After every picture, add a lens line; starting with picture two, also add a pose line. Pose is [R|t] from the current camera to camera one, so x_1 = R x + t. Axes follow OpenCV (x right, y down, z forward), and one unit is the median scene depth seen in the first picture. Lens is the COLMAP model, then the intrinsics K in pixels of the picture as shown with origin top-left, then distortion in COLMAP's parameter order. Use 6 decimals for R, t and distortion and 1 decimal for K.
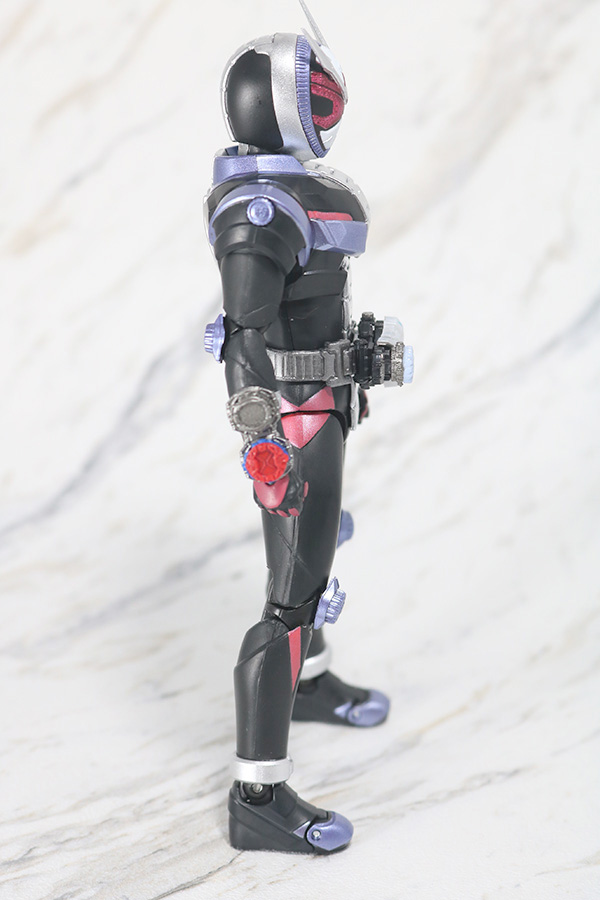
lens RADIAL K [[1818.3, 0, 301.0], [0, 1818.3, 477.4], [0, 0, 1]] dist [-0.054153, 1.488078]
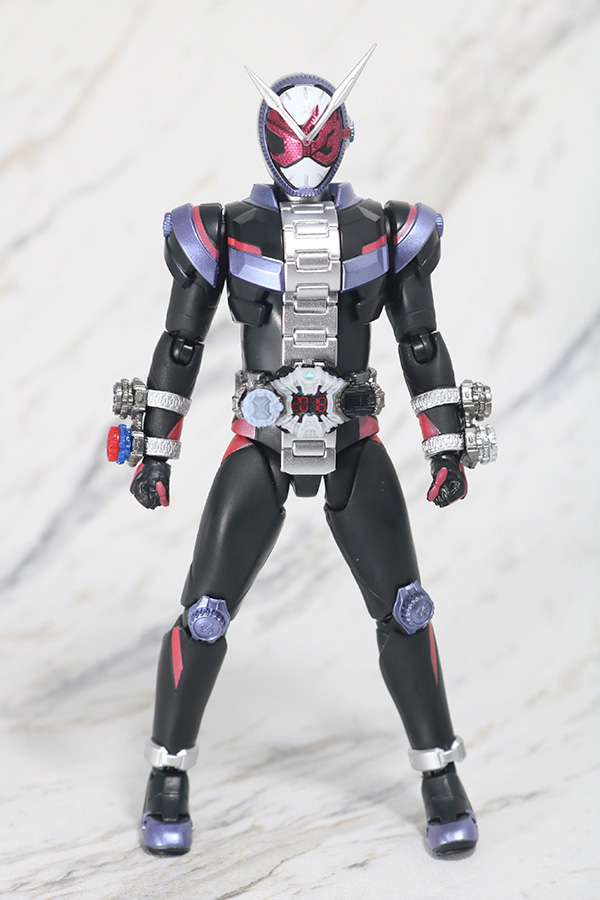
lens RADIAL K [[2184.6, 0, 300.0], [0, 2184.6, 450.0], [0, 0, 1]] dist [0.352896, -0.297177]
pose [[0.997164, -0.022384, 0.071854, -0.081970], [0.028459, 0.996002, -0.084671, 0.062110], [-0.069671, 0.086476, 0.993815, -0.196725]]
